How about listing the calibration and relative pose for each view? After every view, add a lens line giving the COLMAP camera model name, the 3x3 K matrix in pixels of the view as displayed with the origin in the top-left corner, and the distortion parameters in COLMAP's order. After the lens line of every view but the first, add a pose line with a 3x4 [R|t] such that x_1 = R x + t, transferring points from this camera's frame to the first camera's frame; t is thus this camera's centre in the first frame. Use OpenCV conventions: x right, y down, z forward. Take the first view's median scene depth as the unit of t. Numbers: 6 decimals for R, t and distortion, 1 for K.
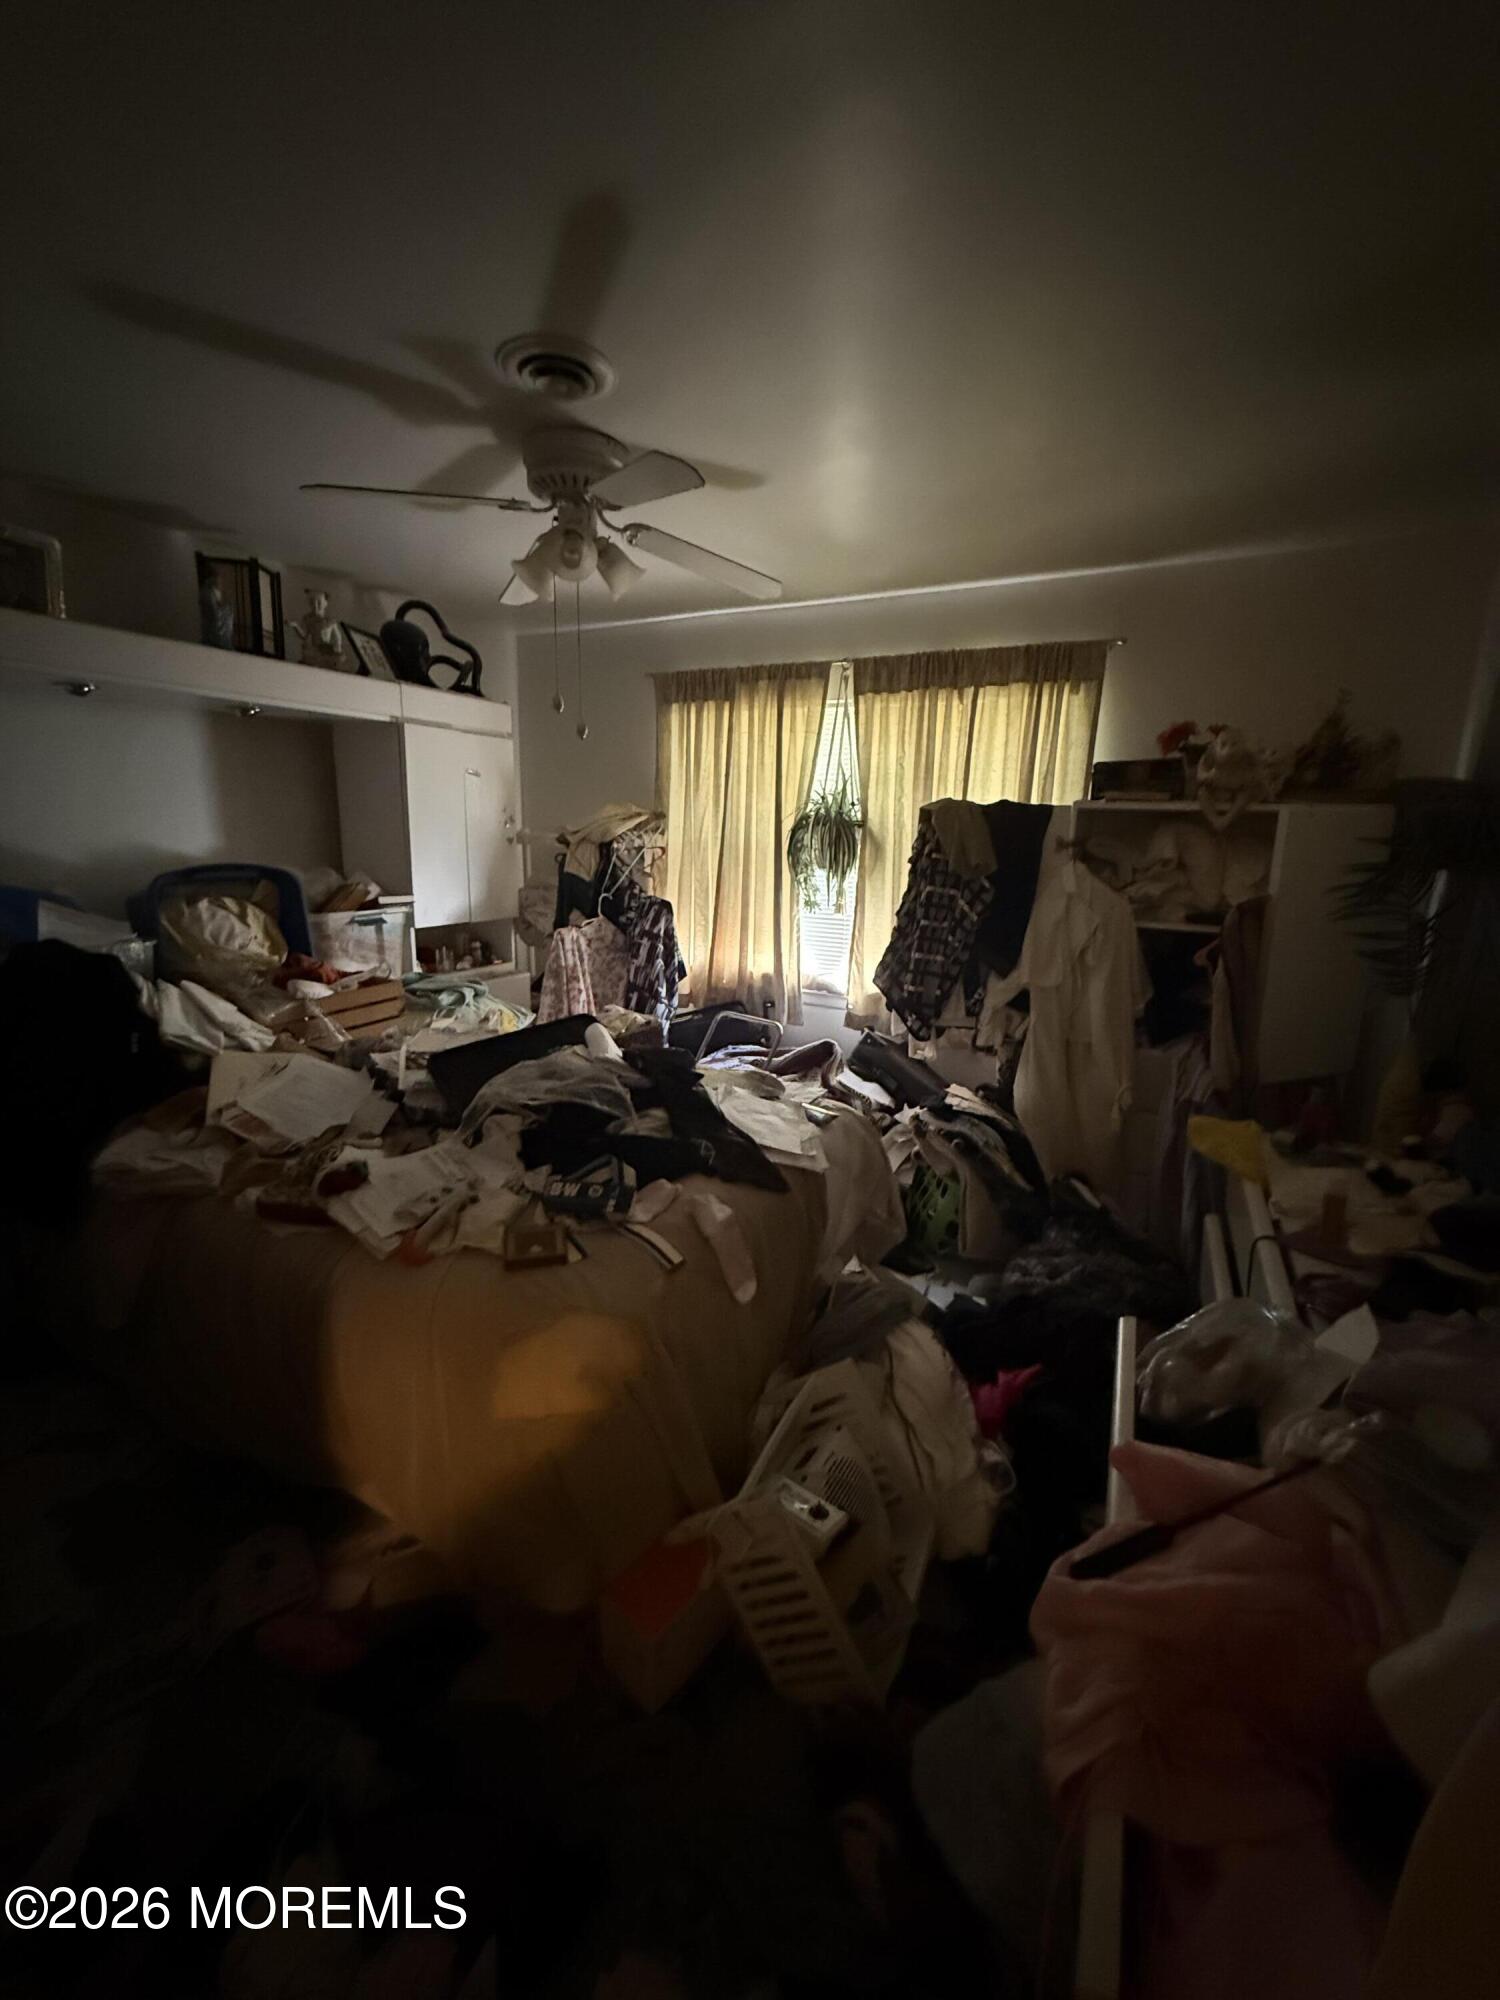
lens RADIAL K [[794.3, 0, 747.3], [0, 794.3, 997.0], [0, 0, 1]] dist [0.001035, -0.000121]
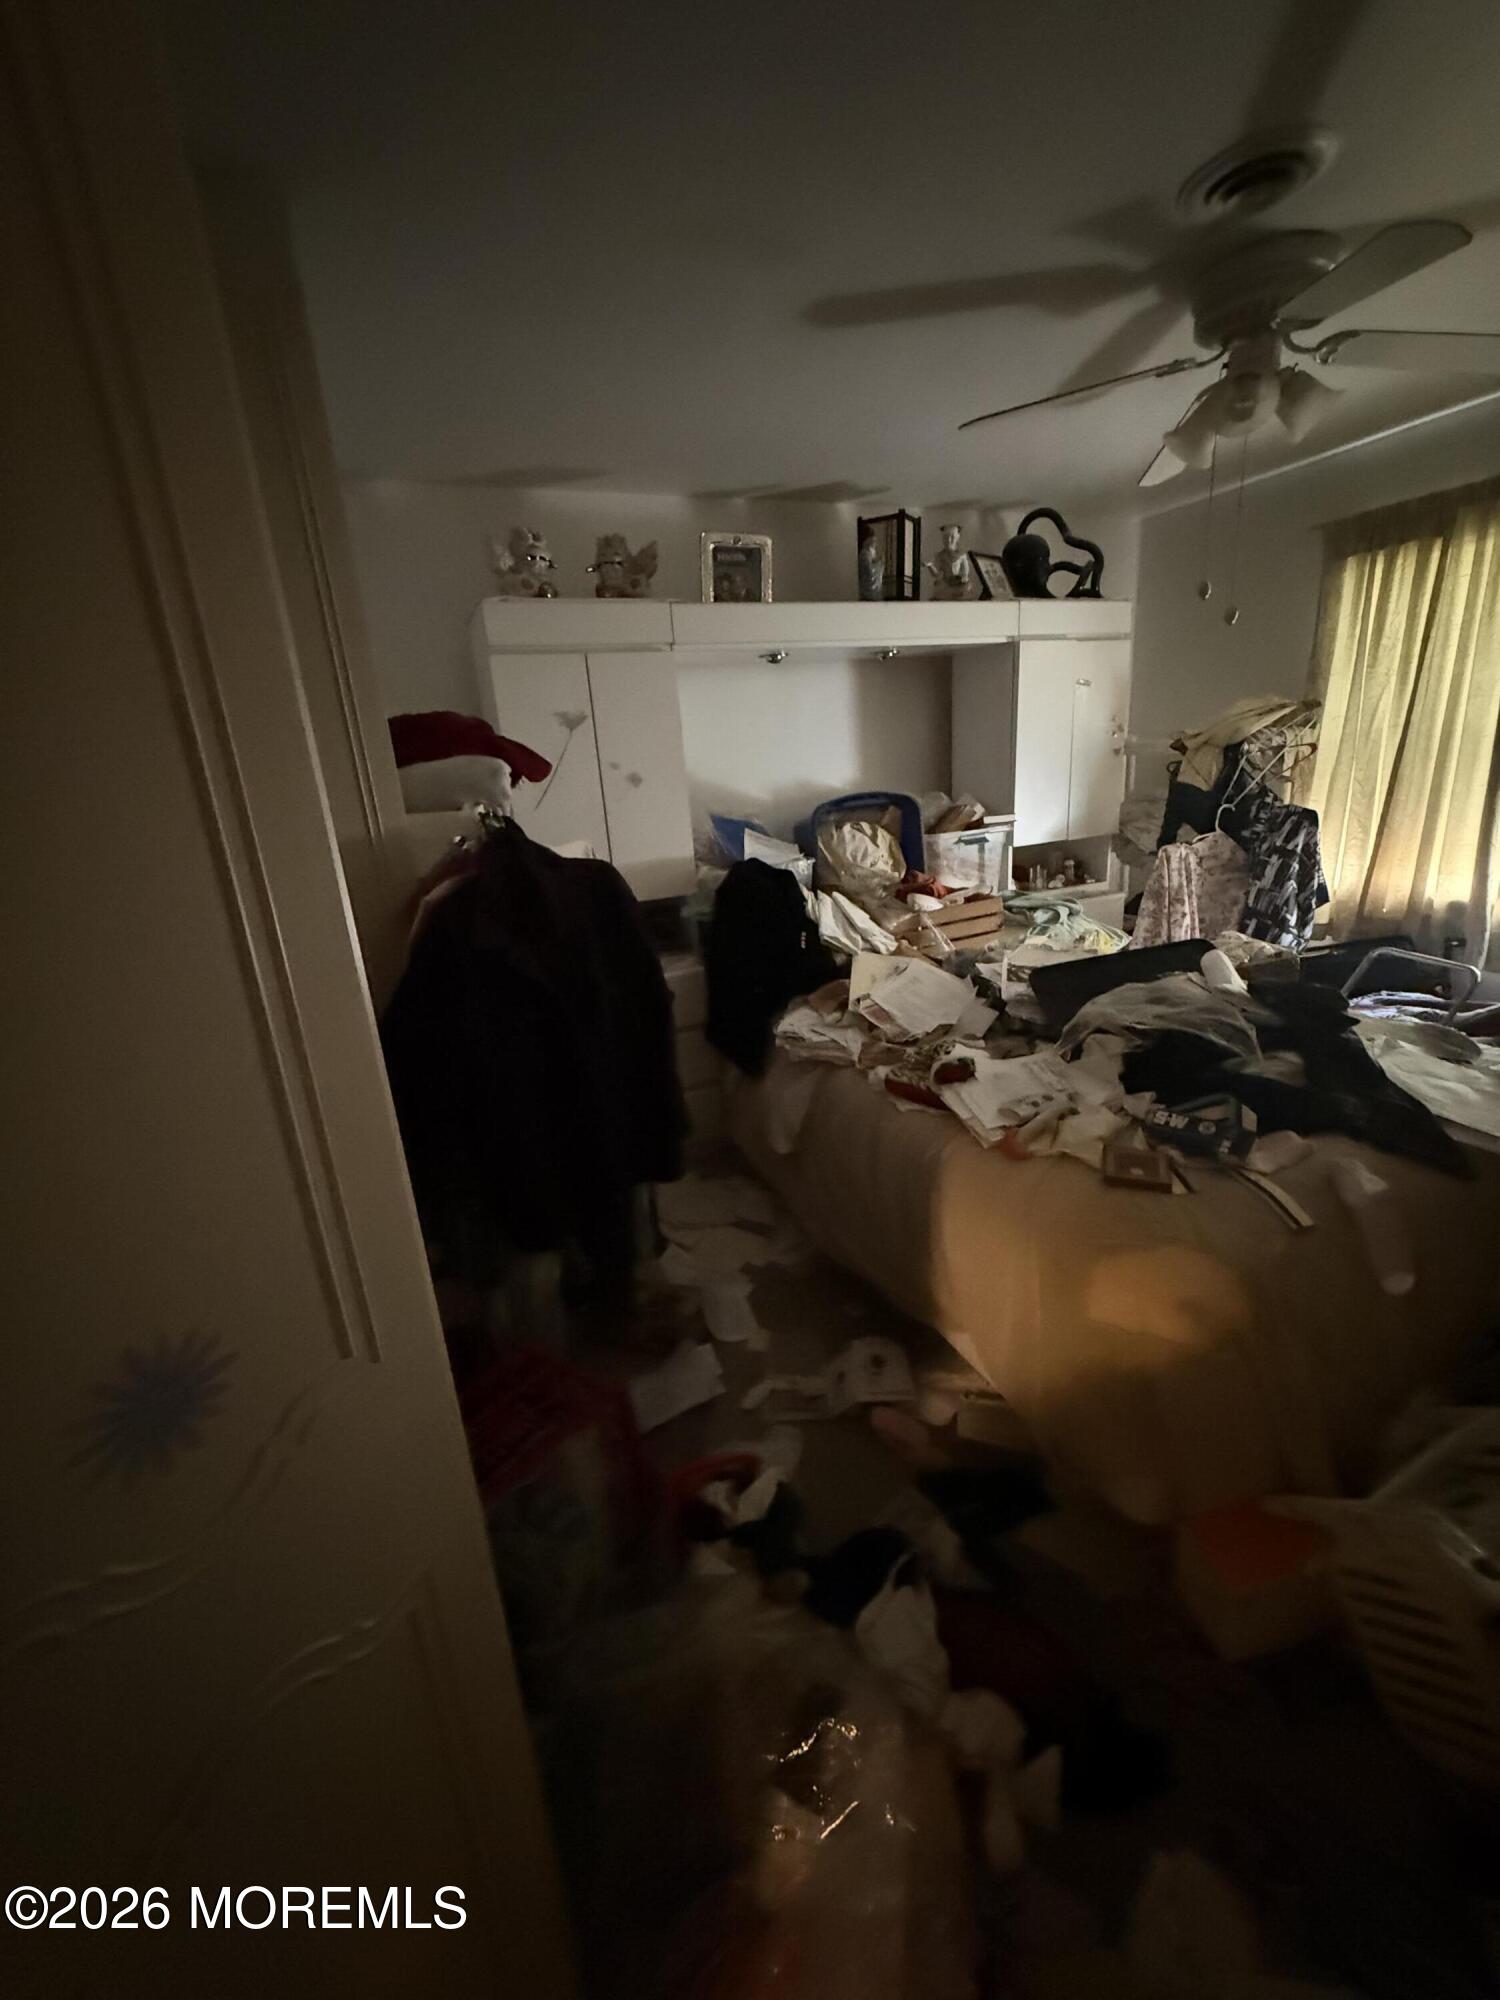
lens RADIAL K [[794.3, 0, 753.3], [0, 794.3, 996.0], [0, 0, 1]] dist [0.001035, -0.000121]
pose [[0.776123, 0.104836, -0.621806, -0.027566], [-0.042829, 0.992570, 0.113889, 0.004115], [0.629125, -0.061761, 0.774846, -0.037011]]
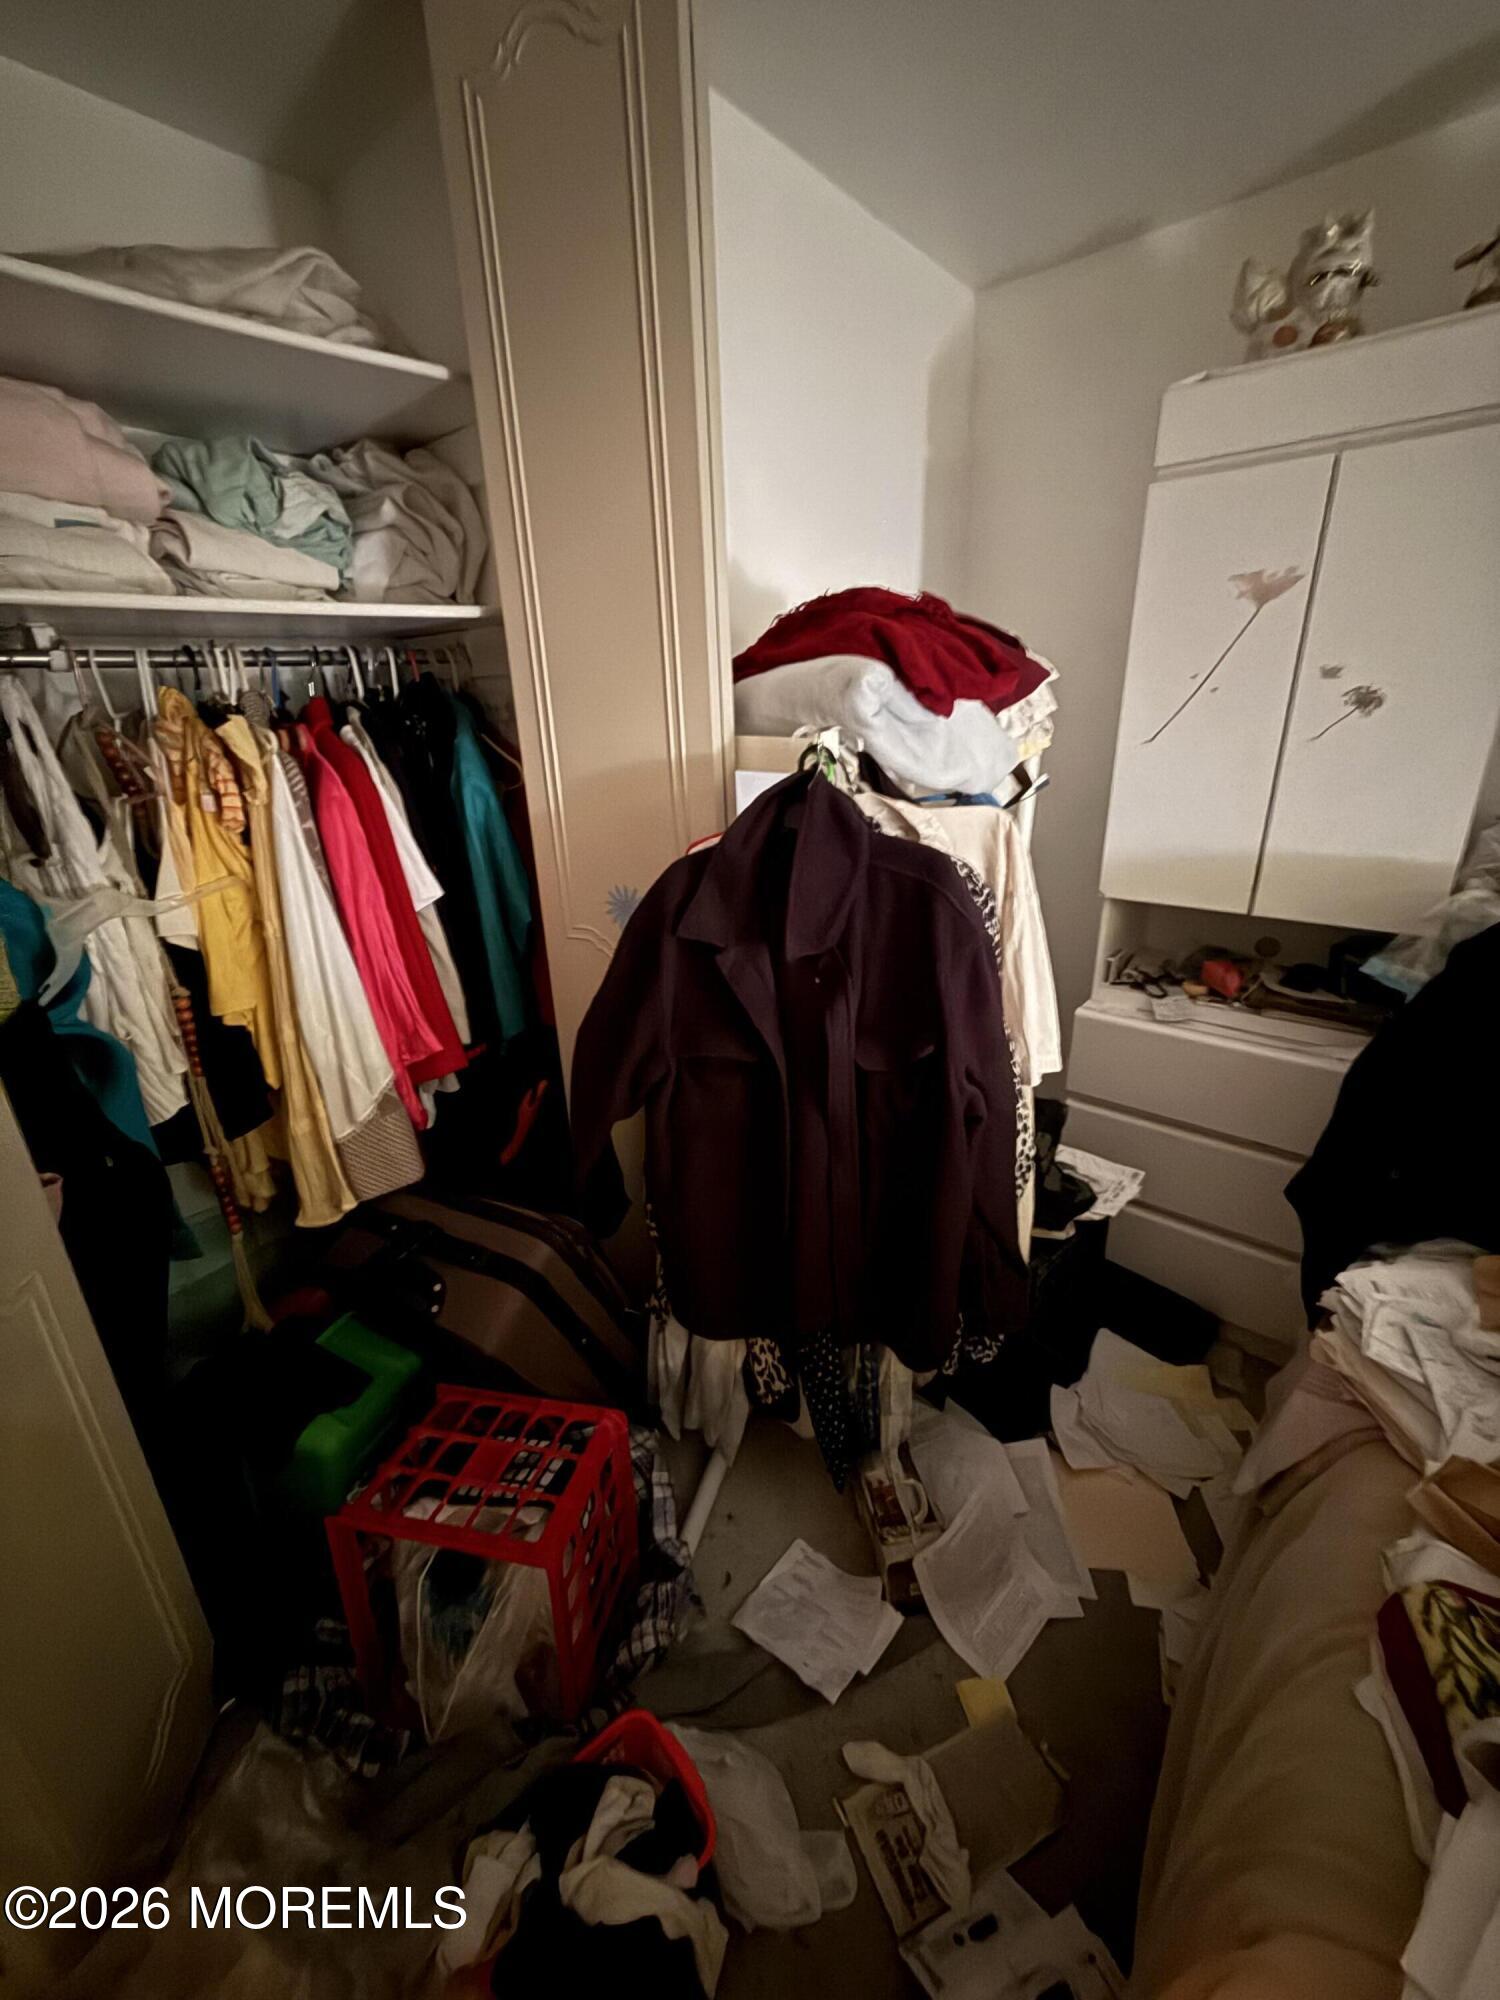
lens RADIAL K [[794.3, 0, 754.2], [0, 794.3, 1002.5], [0, 0, 1]] dist [0.001035, -0.000121]
pose [[-0.218992, 0.328473, -0.918775, -0.175646], [-0.176072, 0.912870, 0.368329, -0.099823], [0.959709, 0.242432, -0.142077, 0.465948]]
